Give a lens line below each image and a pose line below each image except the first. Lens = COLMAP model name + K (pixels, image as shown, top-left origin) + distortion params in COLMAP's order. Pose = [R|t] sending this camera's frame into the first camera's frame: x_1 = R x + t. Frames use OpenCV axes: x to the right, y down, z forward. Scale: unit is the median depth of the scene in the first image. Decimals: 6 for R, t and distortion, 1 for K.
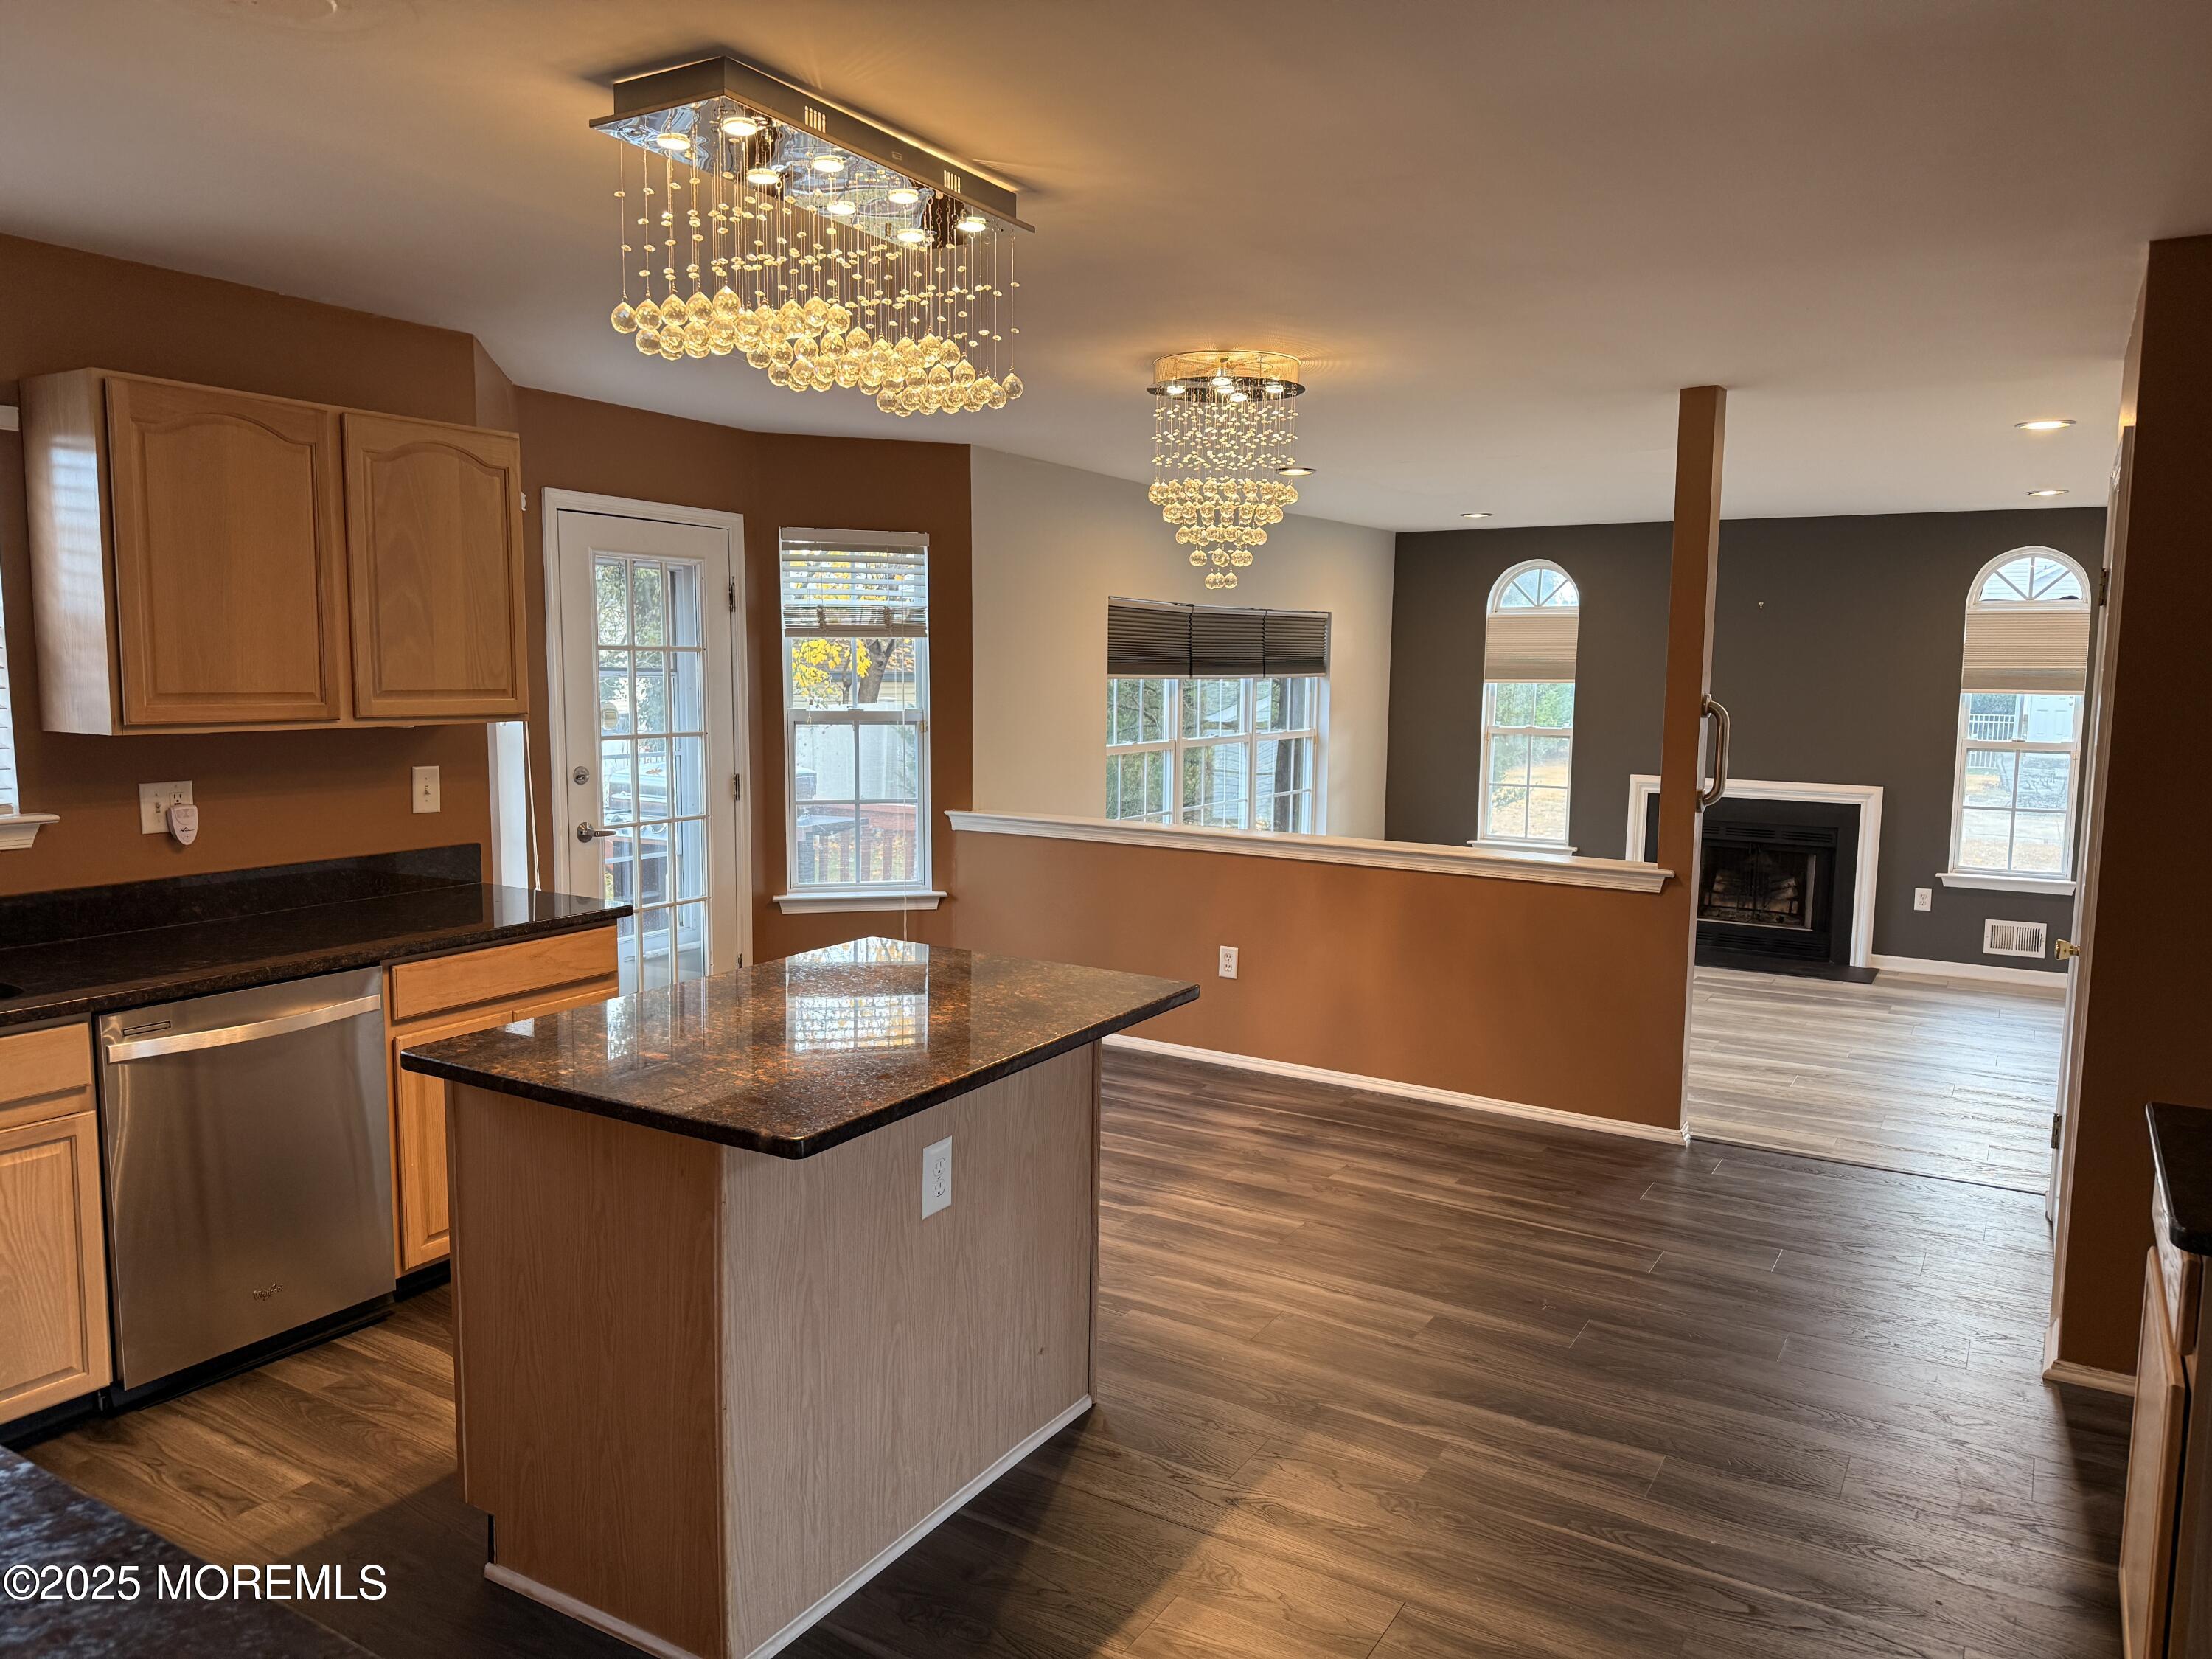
lens RADIAL K [[1548.7, 0, 1100.9], [0, 1548.7, 835.0], [0, 0, 1]] dist [0.073220, -0.087226]
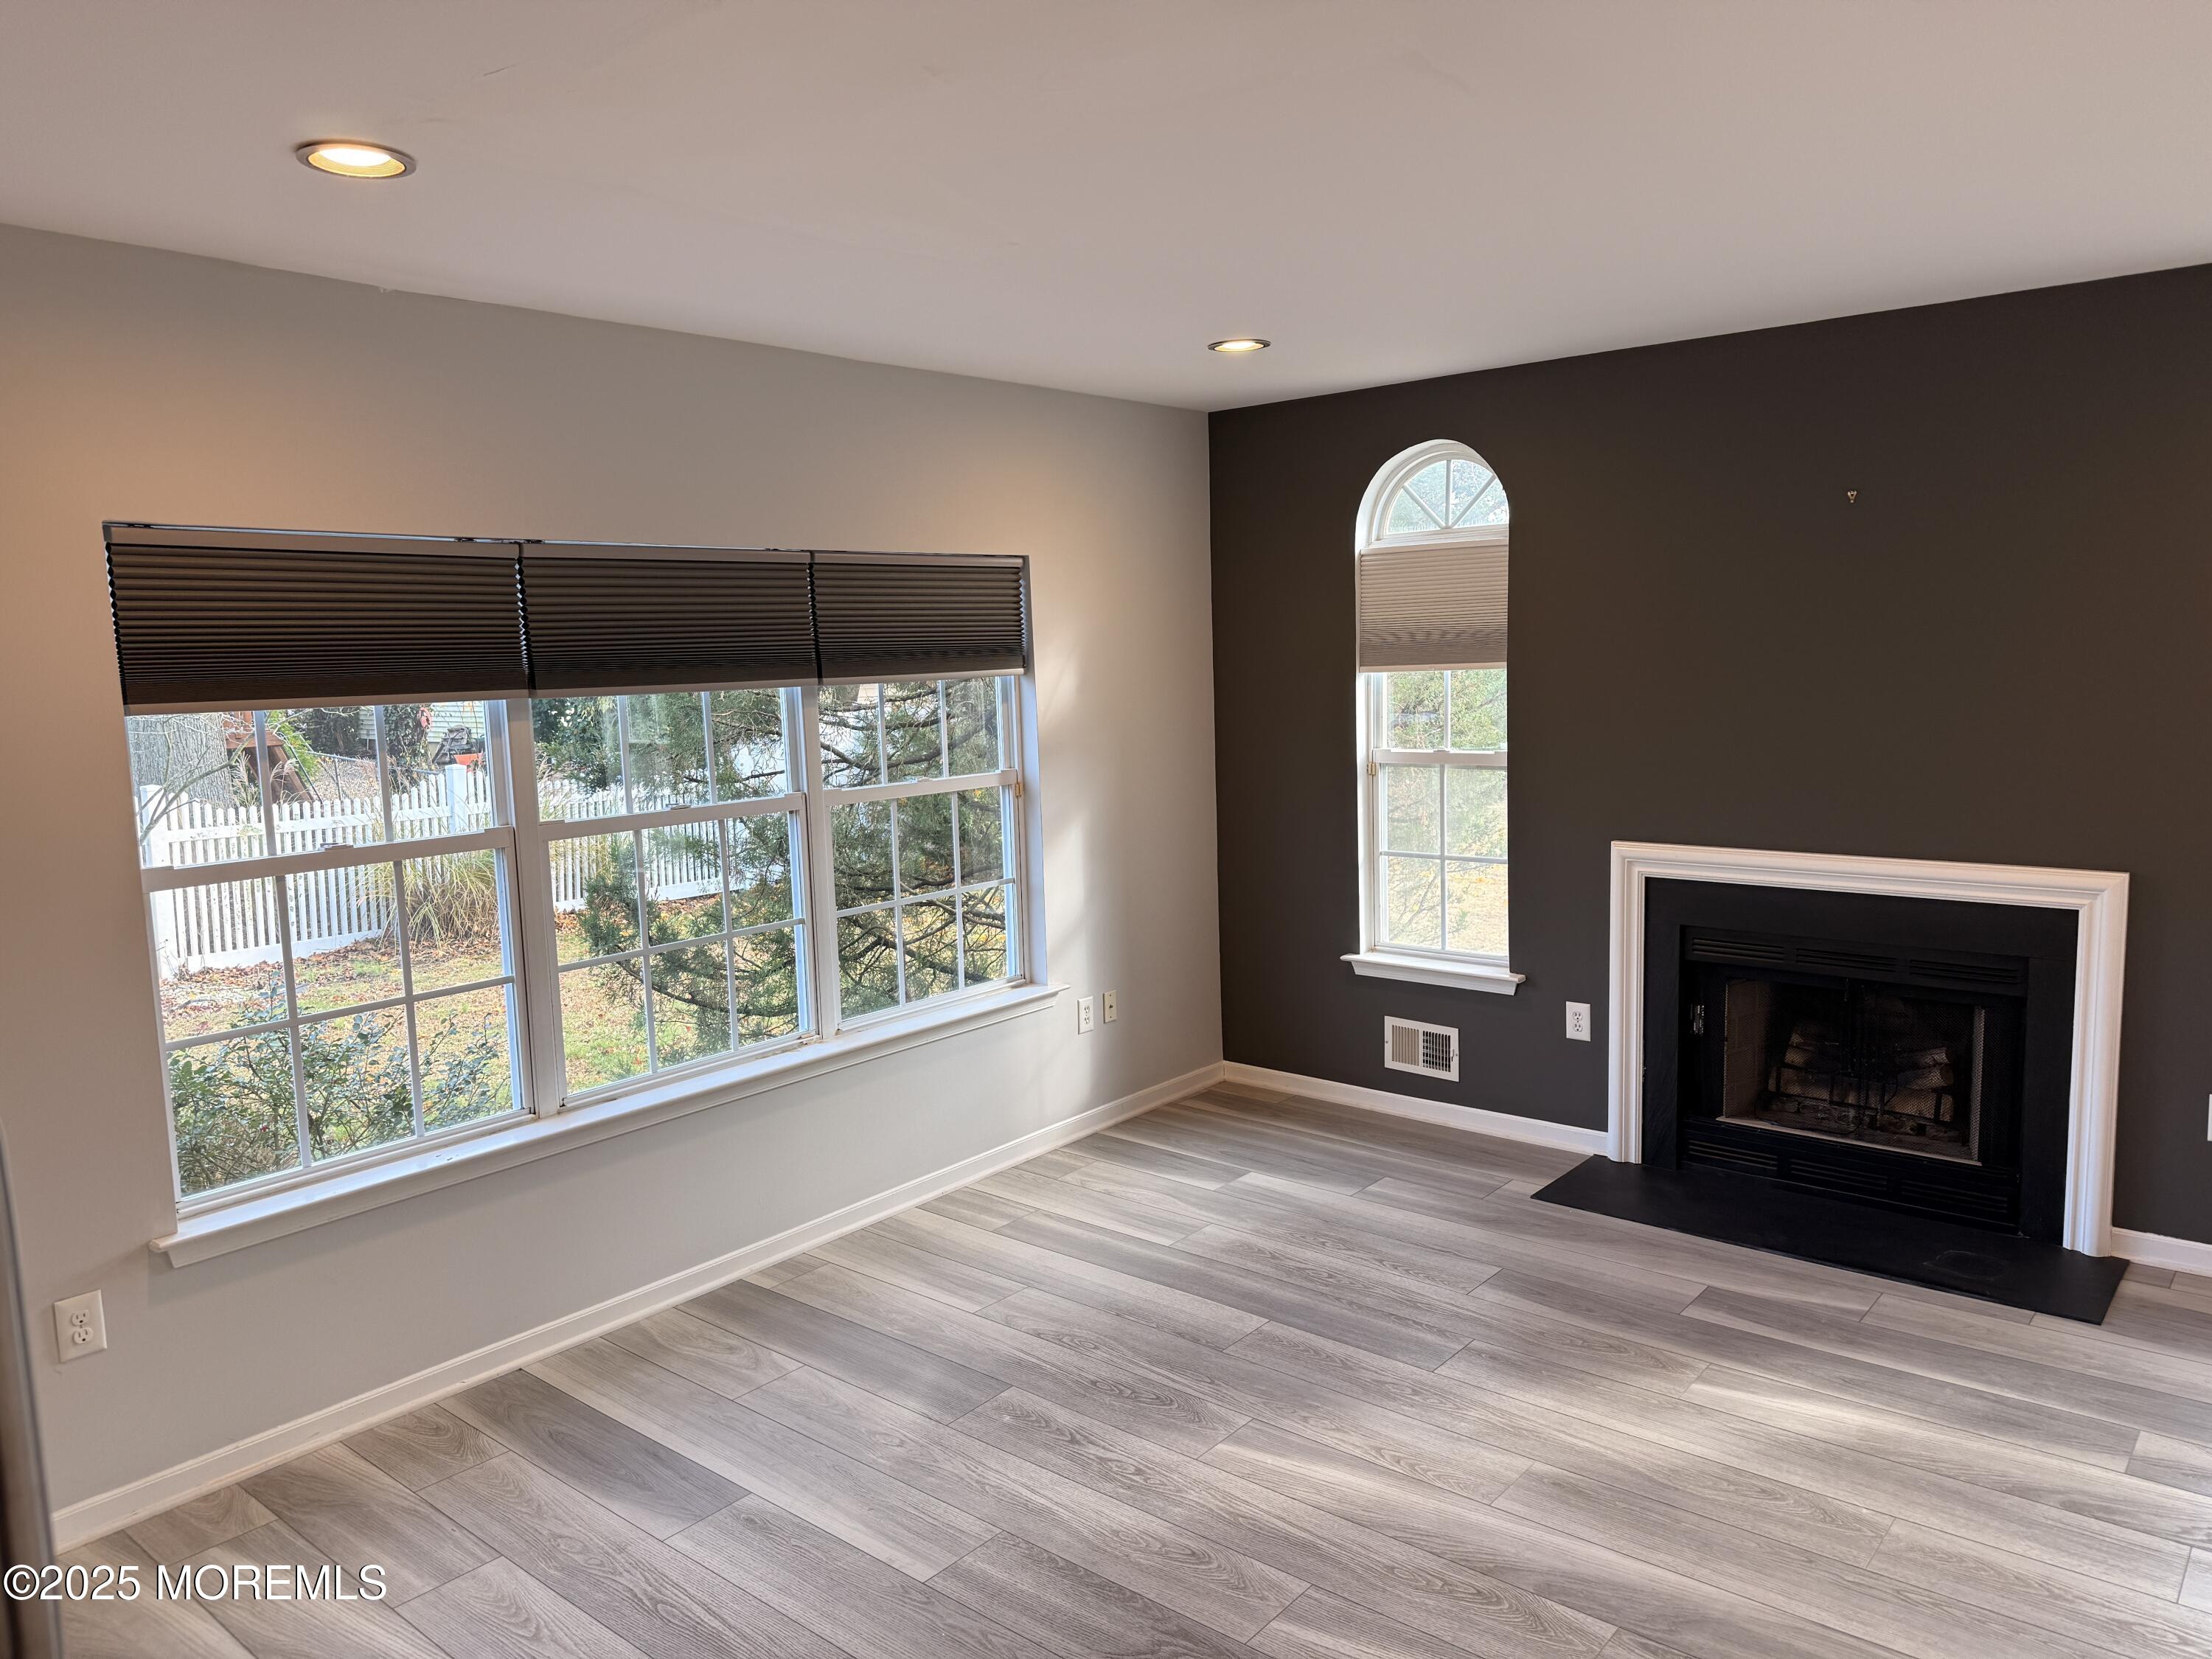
lens RADIAL K [[1548.7, 0, 1114.4], [0, 1548.7, 824.8], [0, 0, 1]] dist [0.073220, -0.087226]
pose [[0.988291, -0.022768, -0.150873, 0.448975], [0.023947, 0.999695, 0.005998, -0.090177], [0.150691, -0.009541, 0.988535, 0.815003]]
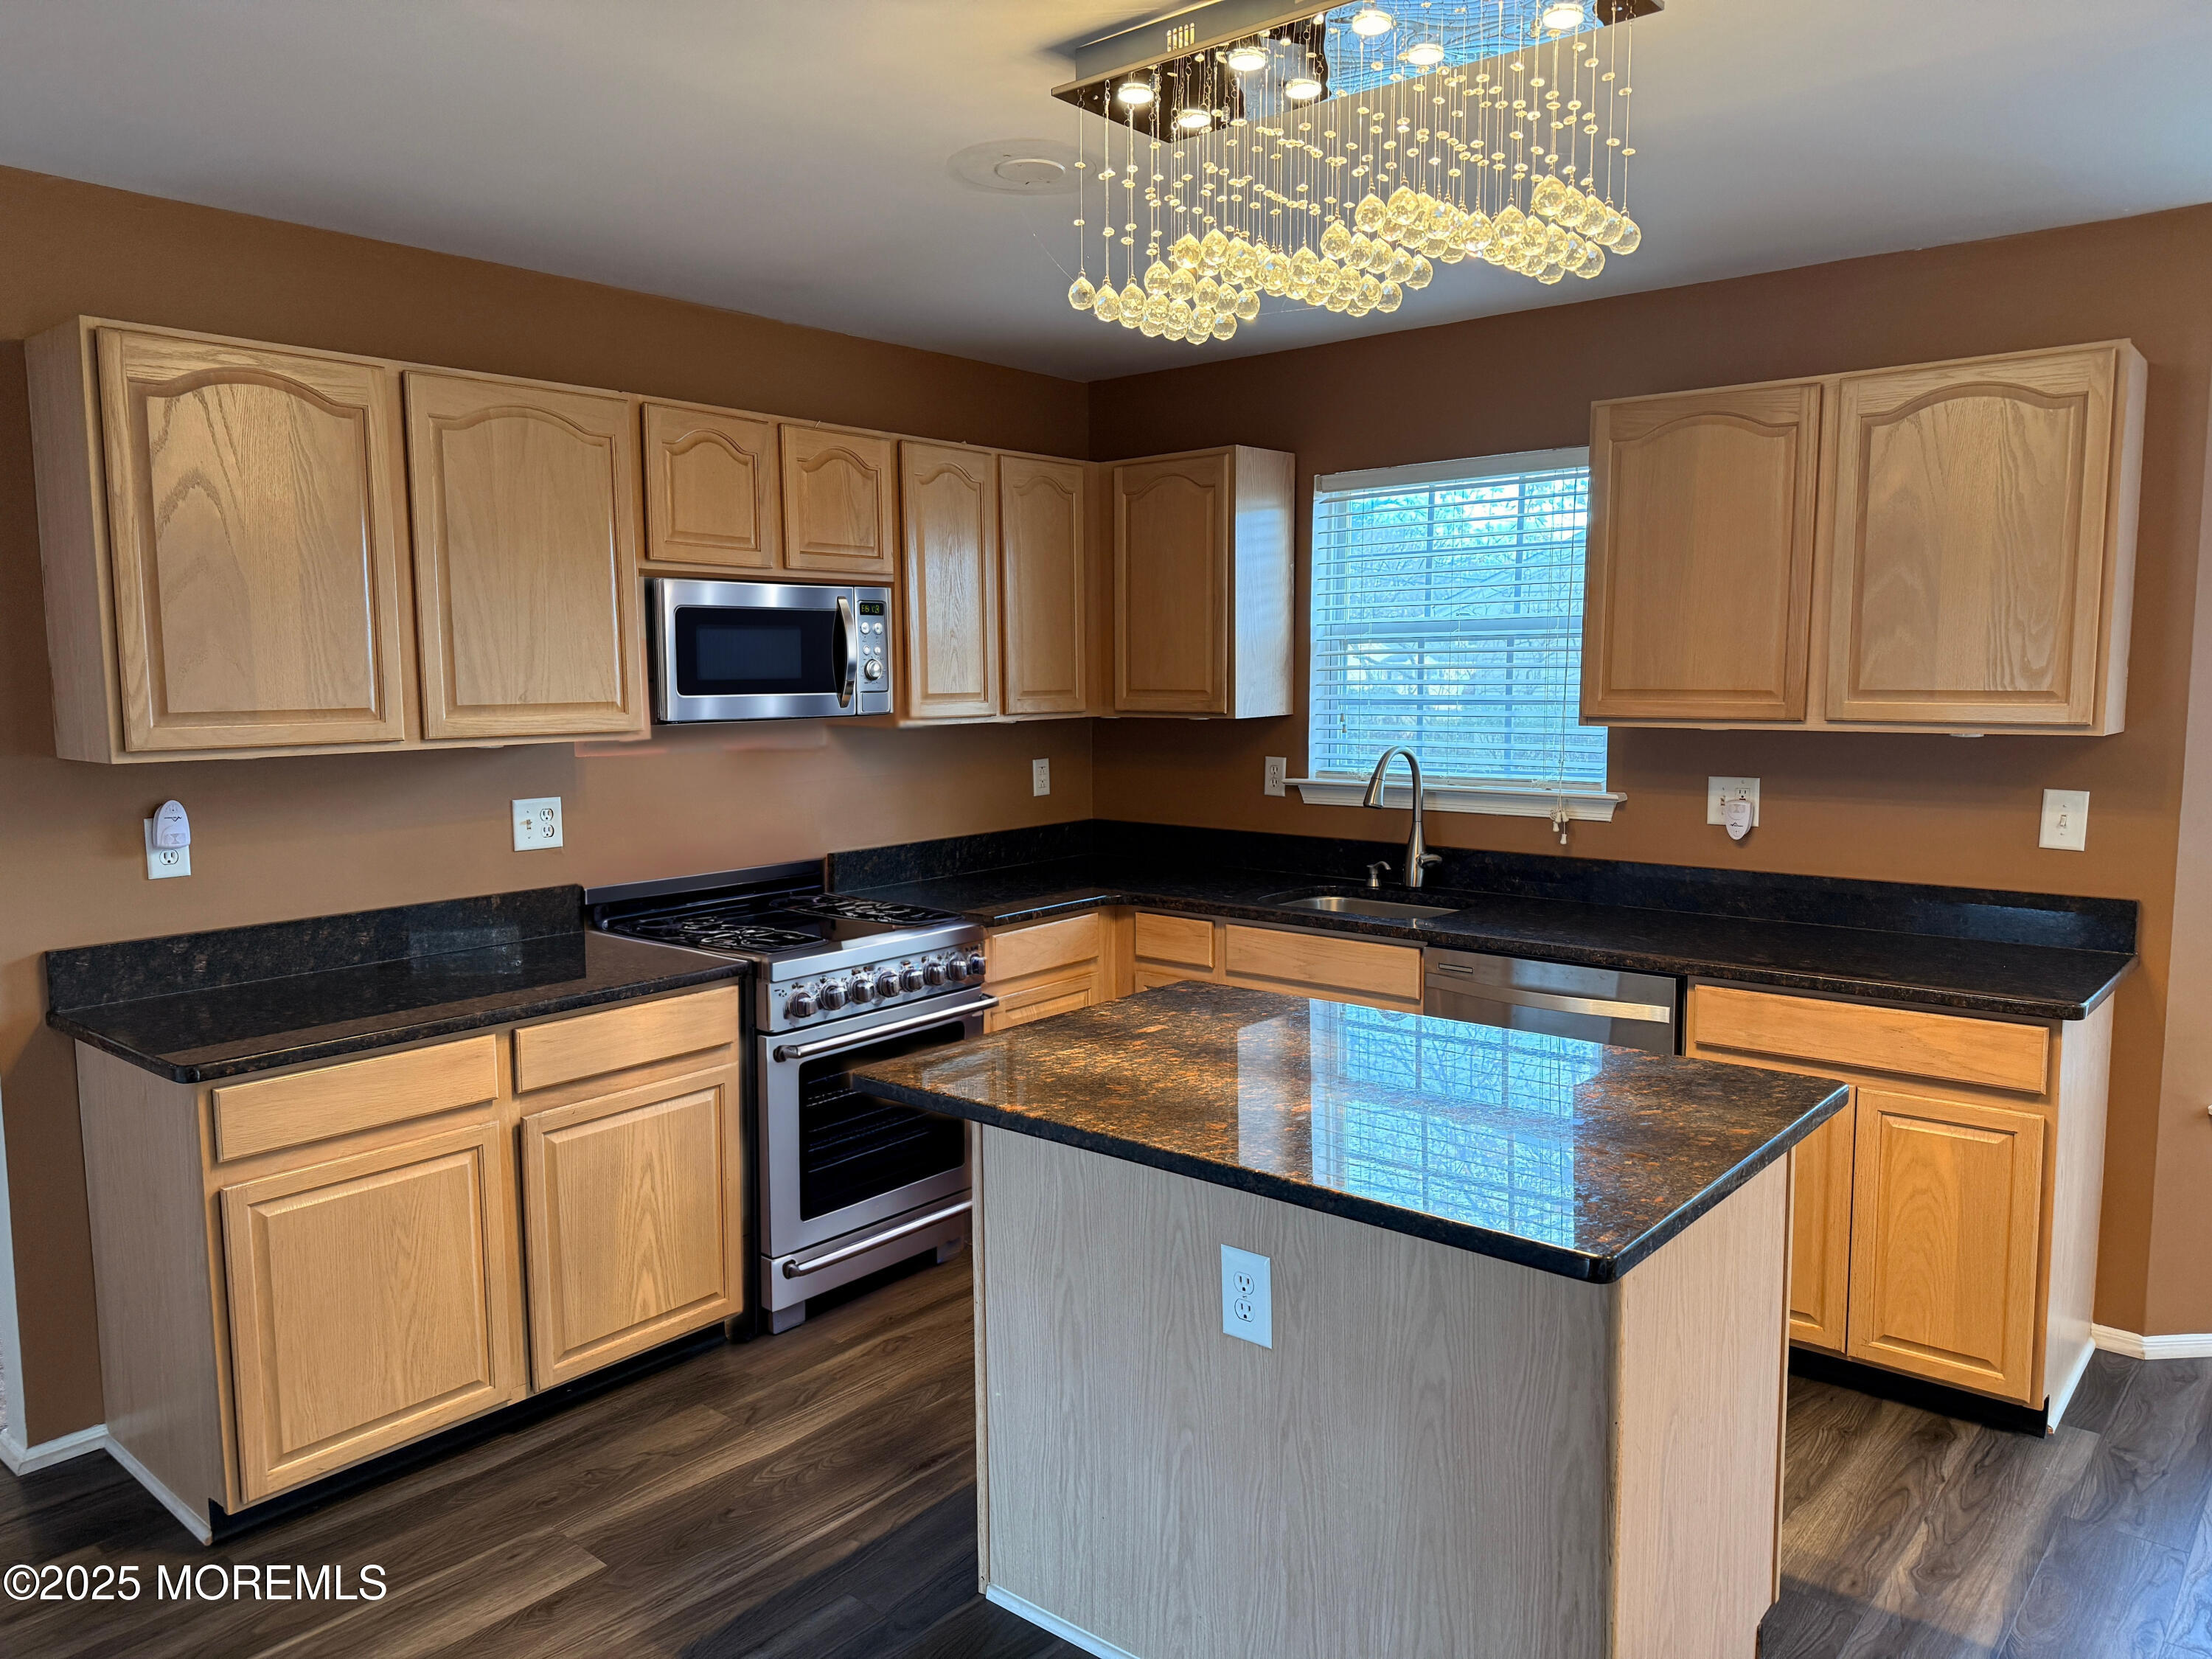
lens RADIAL K [[1533.8, 0, 1083.4], [0, 1533.8, 823.7], [0, 0, 1]] dist [0.006594, -0.010587]
pose [[-0.177889, 0.085143, -0.980360, 0.320185], [-0.106368, 0.988749, 0.105172, -0.043200], [0.978285, 0.122988, -0.166831, 0.505511]]
